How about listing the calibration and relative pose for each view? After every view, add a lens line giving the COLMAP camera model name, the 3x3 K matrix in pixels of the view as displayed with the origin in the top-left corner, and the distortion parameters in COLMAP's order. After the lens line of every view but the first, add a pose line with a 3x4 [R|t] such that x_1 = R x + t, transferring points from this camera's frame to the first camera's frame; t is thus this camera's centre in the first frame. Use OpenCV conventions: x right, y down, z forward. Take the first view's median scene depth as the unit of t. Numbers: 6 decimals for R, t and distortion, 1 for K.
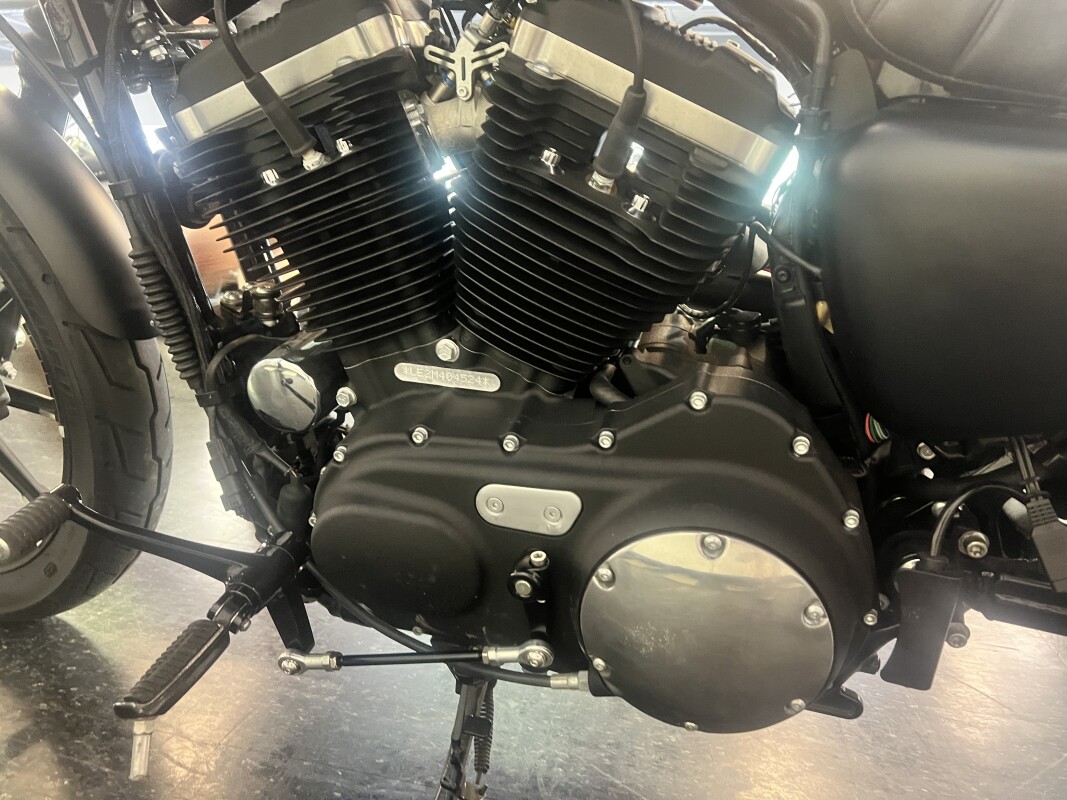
lens RADIAL K [[799.9, 0, 531.2], [0, 799.9, 407.6], [0, 0, 1]] dist [0.050433, -0.055043]
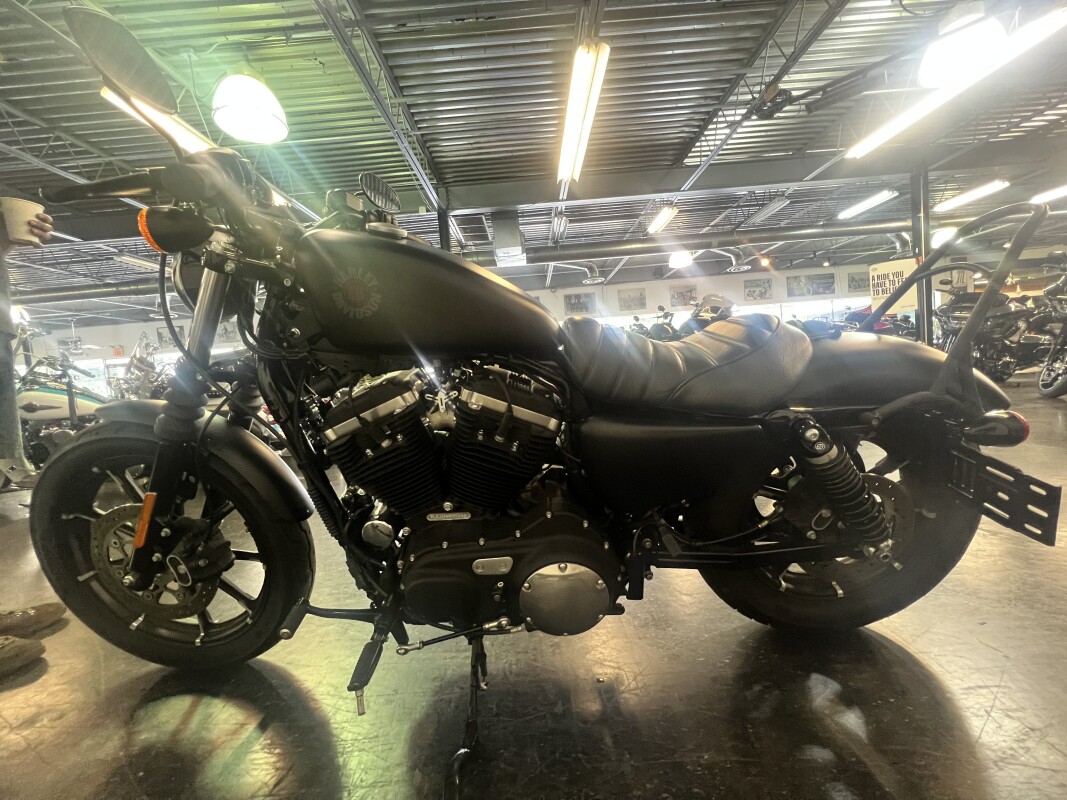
lens RADIAL K [[430.7, 0, 533.5], [0, 430.7, 400.0], [0, 0, 1]] dist [-0.012102, 0.000015]
pose [[0.962689, -0.139984, 0.231592, -0.118952], [0.170007, 0.978695, -0.115126, -0.208314], [-0.210542, 0.150203, 0.965977, -0.444188]]
